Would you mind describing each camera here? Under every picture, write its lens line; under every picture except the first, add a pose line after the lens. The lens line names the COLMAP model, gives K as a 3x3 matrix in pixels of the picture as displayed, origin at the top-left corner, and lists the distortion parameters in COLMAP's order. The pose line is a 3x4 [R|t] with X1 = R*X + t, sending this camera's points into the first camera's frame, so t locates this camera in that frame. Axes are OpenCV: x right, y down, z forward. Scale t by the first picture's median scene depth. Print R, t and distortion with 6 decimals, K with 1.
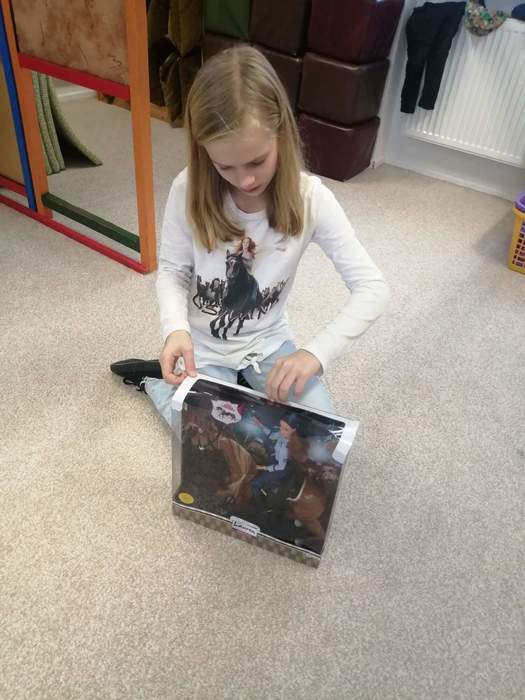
lens RADIAL K [[572.8, 0, 262.3], [0, 572.8, 333.8], [0, 0, 1]] dist [0.011475, 0.013561]
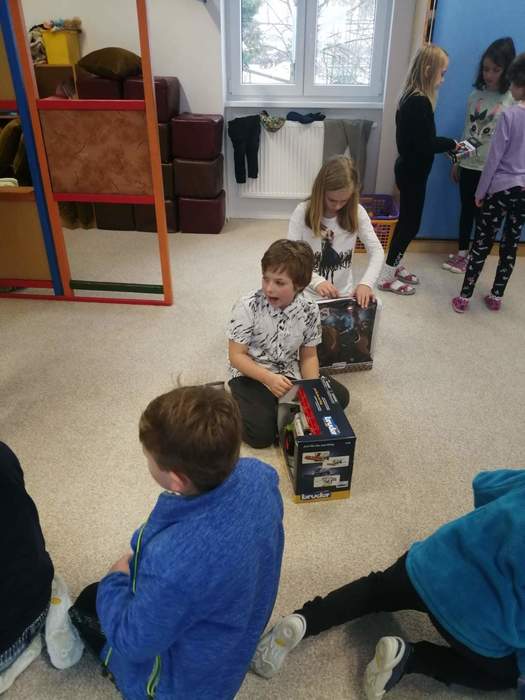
lens RADIAL K [[550.8, 0, 262.5], [0, 550.8, 350.0], [0, 0, 1]] dist [-0.003712, -0.015935]
pose [[0.863641, -0.312043, 0.395921, -0.543707], [0.343749, 0.939011, -0.009759, 0.098659], [-0.368729, 0.144525, 0.918233, -0.421434]]
